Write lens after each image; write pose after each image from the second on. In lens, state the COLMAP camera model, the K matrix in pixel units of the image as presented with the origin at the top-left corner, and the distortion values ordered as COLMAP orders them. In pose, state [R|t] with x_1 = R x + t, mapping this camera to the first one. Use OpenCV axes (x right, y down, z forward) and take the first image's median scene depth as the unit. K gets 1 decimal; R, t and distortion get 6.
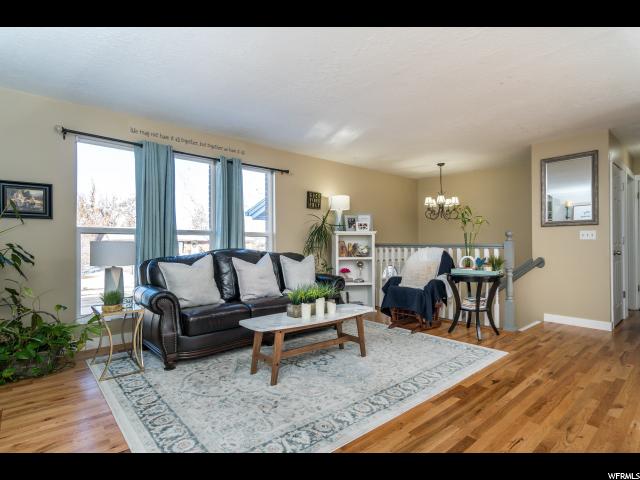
lens RADIAL K [[341.0, 0, 322.8], [0, 341.0, 238.5], [0, 0, 1]] dist [0.012174, -0.002502]
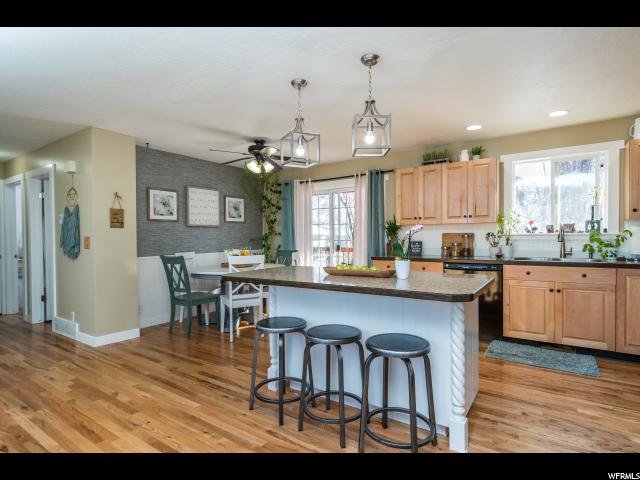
lens RADIAL K [[341.0, 0, 318.0], [0, 341.0, 236.5], [0, 0, 1]] dist [0.012174, -0.002502]
pose [[-0.246663, 0.006834, 0.969077, -0.298242], [-0.005997, 0.999945, -0.008578, -0.030420], [-0.969083, -0.007928, -0.246608, 0.405791]]
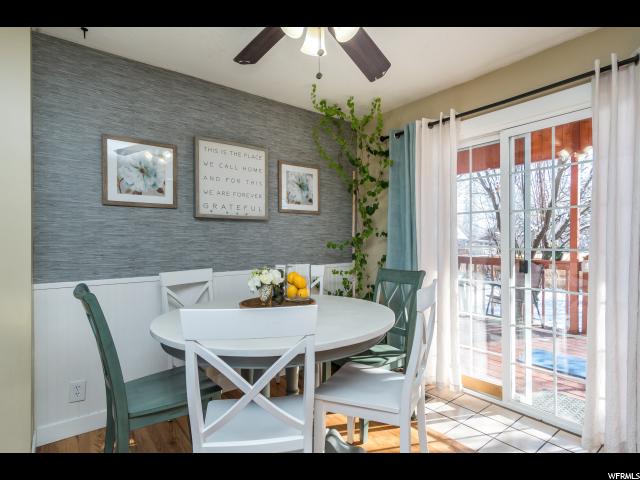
lens RADIAL K [[341.0, 0, 318.5], [0, 341.0, 238.7], [0, 0, 1]] dist [0.012174, -0.002502]
pose [[0.062057, 0.007816, 0.998042, 0.560738], [-0.014091, 0.999877, -0.006954, -0.037497], [-0.997973, -0.013632, 0.062160, 0.279711]]
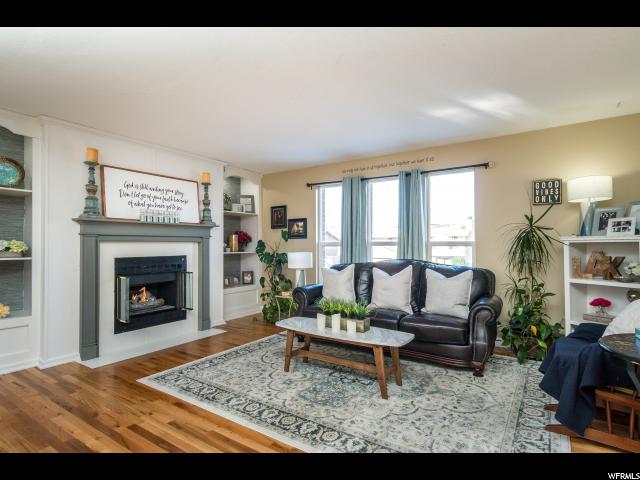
lens RADIAL K [[341.0, 0, 321.6], [0, 341.0, 242.6], [0, 0, 1]] dist [0.012174, -0.002502]
pose [[0.250256, -0.008503, -0.968142, 0.812908], [0.018173, 0.999827, -0.004084, -0.025214], [0.968009, -0.016573, 0.250367, 0.605871]]
